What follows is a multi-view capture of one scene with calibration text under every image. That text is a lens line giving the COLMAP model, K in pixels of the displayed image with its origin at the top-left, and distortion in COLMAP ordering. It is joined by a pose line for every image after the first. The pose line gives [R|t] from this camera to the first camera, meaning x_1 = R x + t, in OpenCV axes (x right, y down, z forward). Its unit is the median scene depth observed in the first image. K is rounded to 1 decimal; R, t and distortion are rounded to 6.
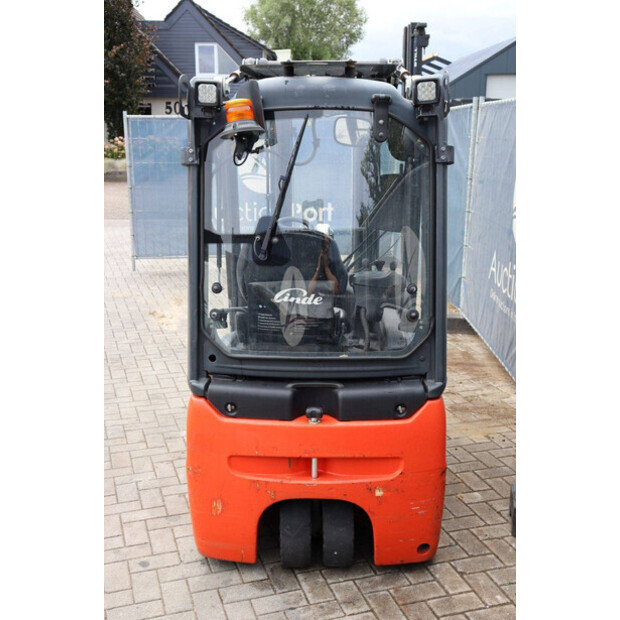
lens RADIAL K [[751.5, 0, 310.0], [0, 751.5, 310.0], [0, 0, 1]] dist [0.020845, 0.042943]
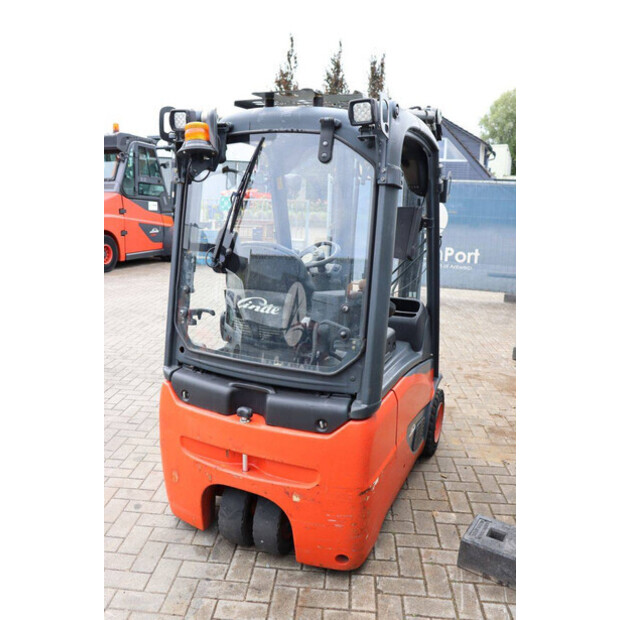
lens RADIAL K [[530.3, 0, 310.0], [0, 530.3, 310.0], [0, 0, 1]] dist [-0.147382, 0.130067]
pose [[0.926234, 0.107700, -0.361236, 0.342289], [-0.117115, 0.993110, -0.004202, -0.016652], [0.358294, 0.046198, 0.932465, 0.318232]]
